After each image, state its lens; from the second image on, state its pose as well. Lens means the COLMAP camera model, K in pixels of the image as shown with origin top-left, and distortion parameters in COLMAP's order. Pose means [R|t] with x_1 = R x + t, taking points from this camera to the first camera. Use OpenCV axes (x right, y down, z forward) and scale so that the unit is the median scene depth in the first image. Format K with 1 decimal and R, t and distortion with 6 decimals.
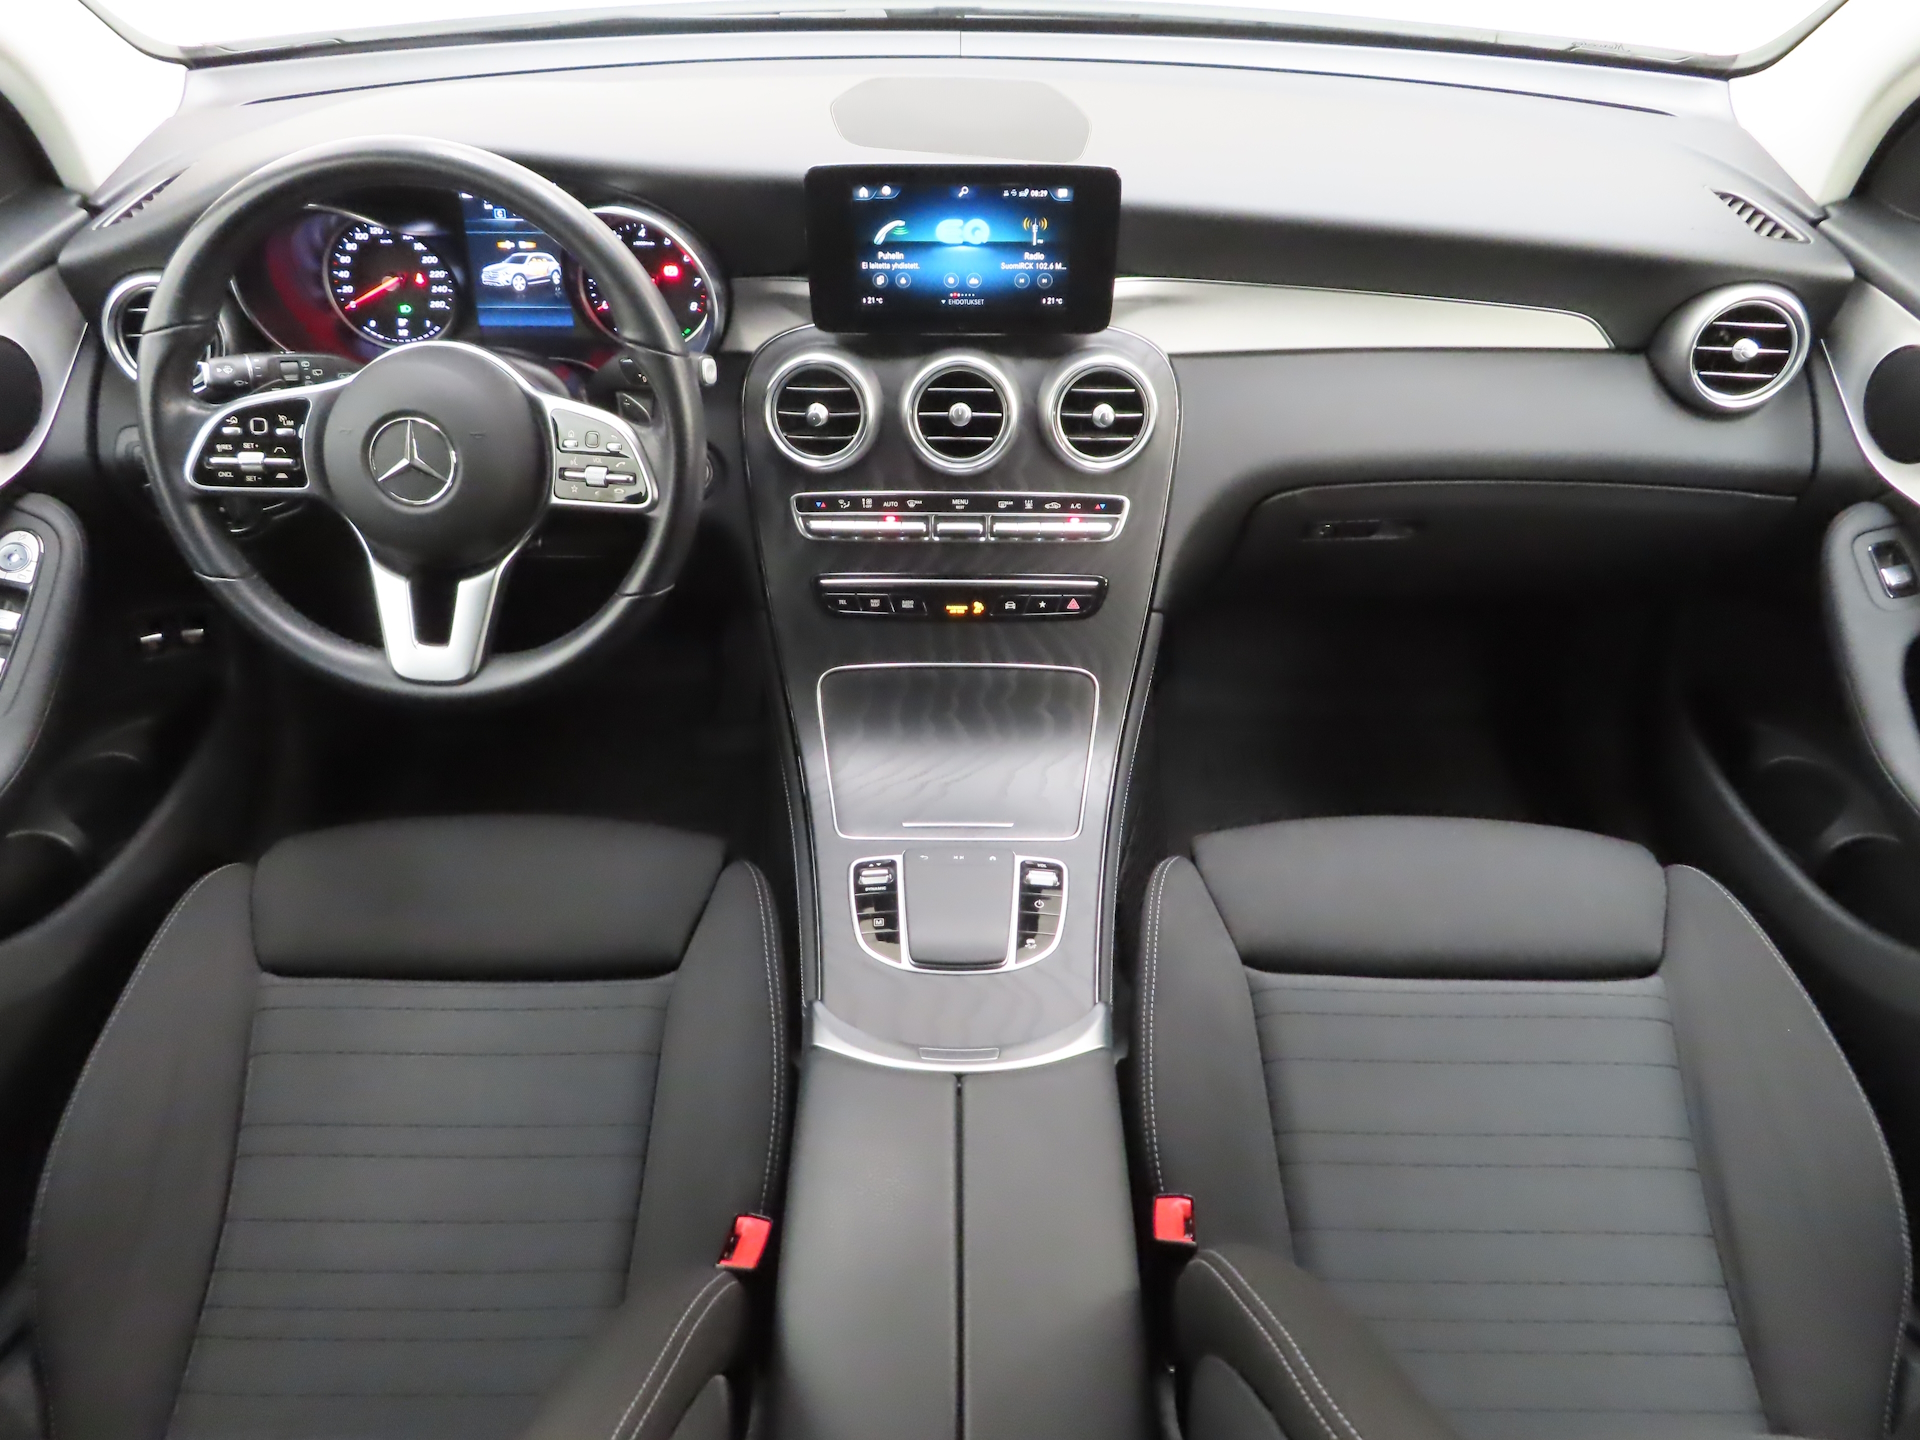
lens RADIAL K [[1364.5, 0, 960.0], [0, 1364.5, 720.0], [0, 0, 1]] dist [-0.012461, 0.006311]
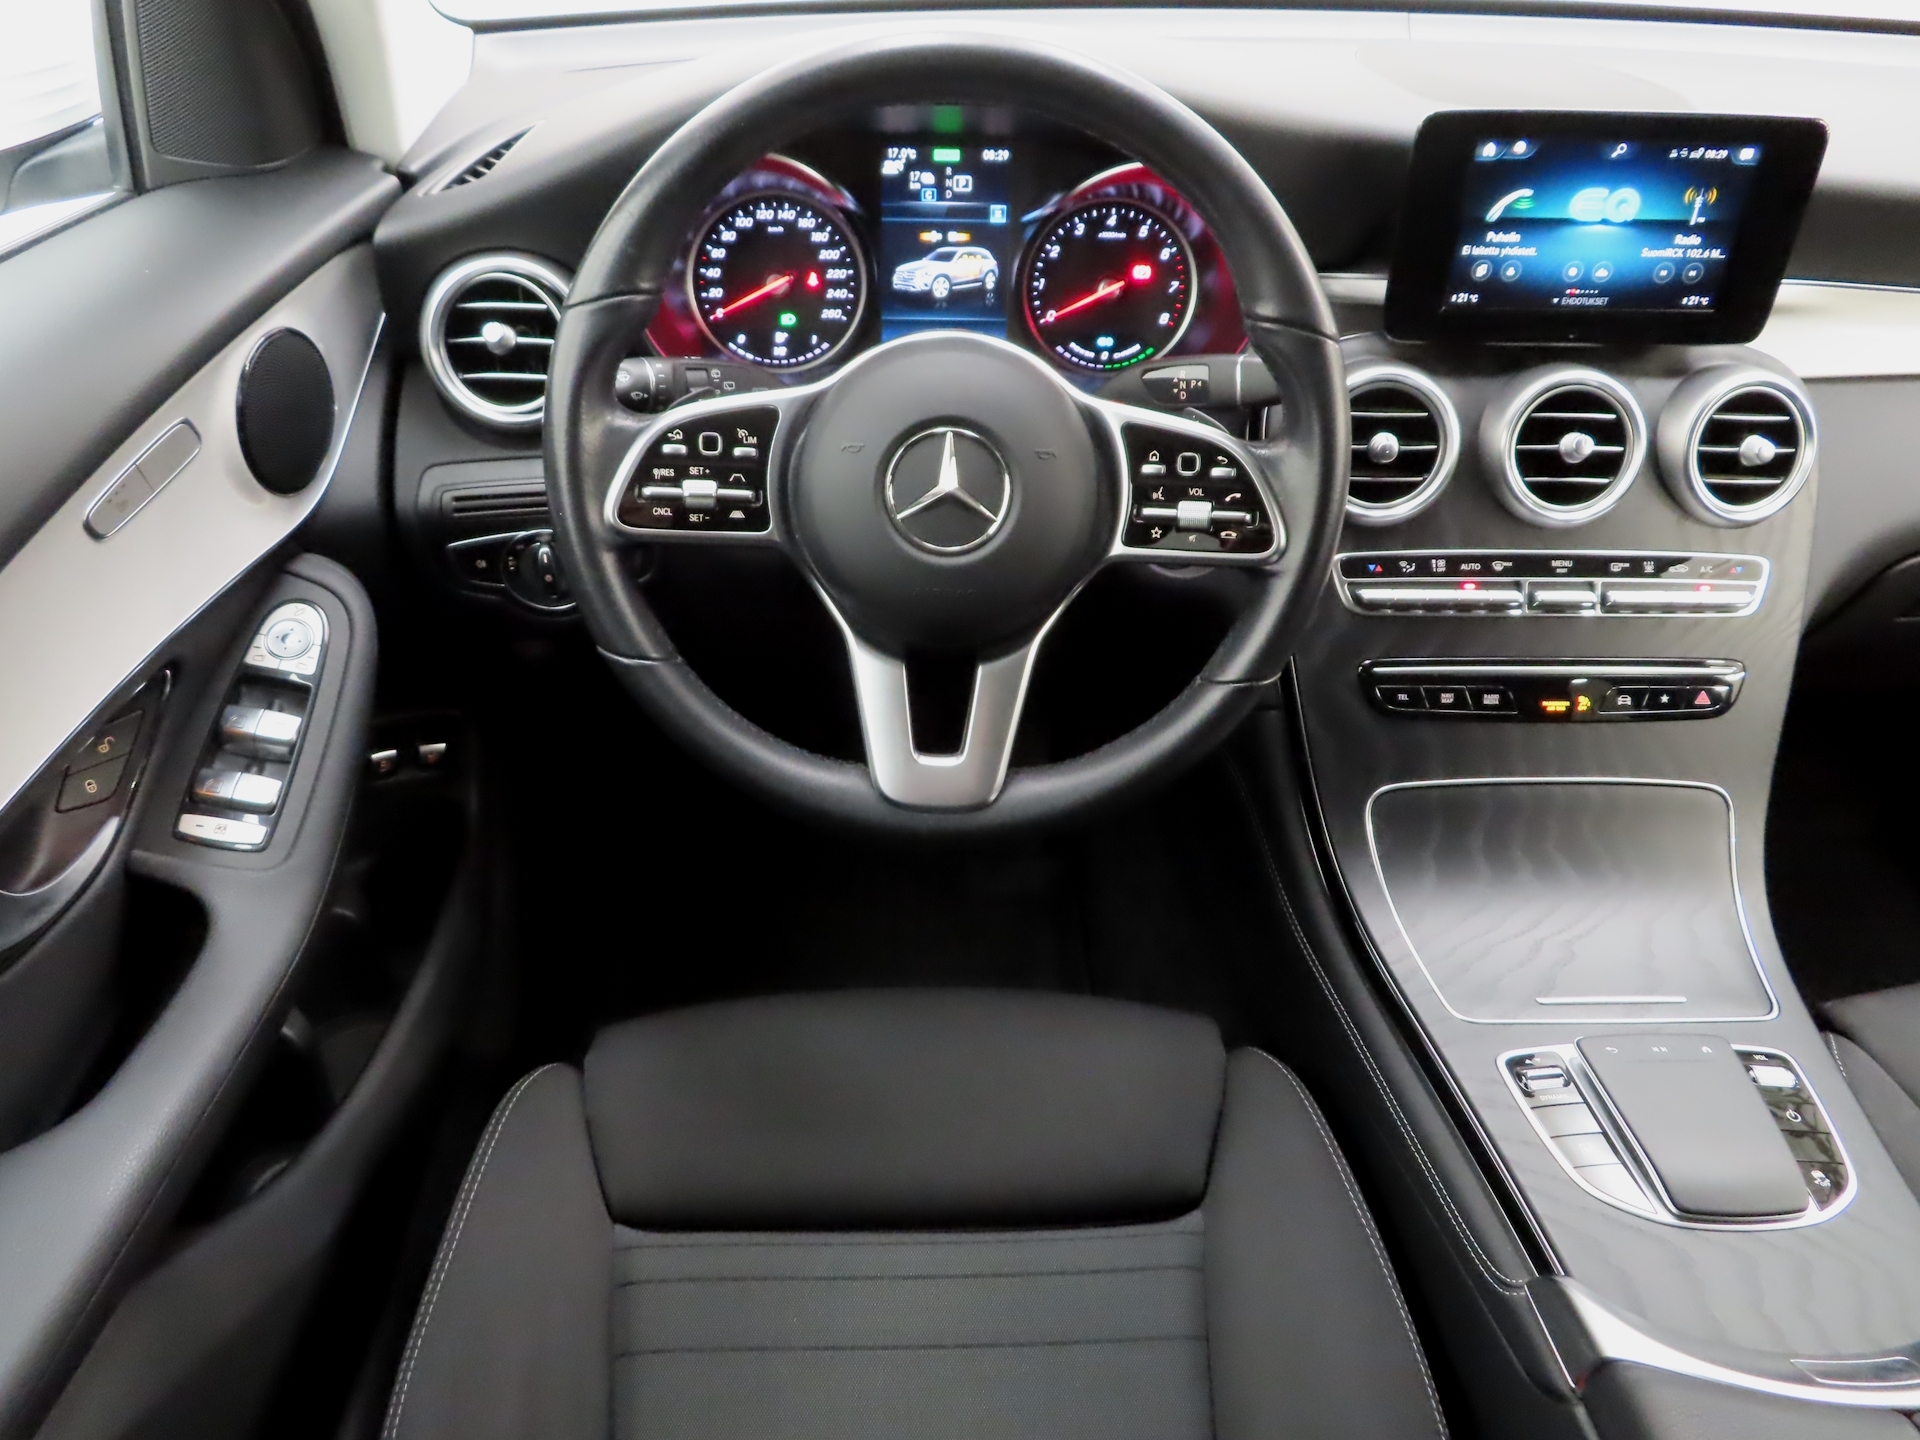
lens RADIAL K [[1364.5, 0, 960.0], [0, 1364.5, 720.0], [0, 0, 1]] dist [-0.012461, 0.006311]
pose [[0.999219, -0.006442, 0.038982, -0.373955], [0.009972, 0.995798, -0.091031, -0.008845], [-0.038231, 0.091349, 0.995085, 0.280275]]
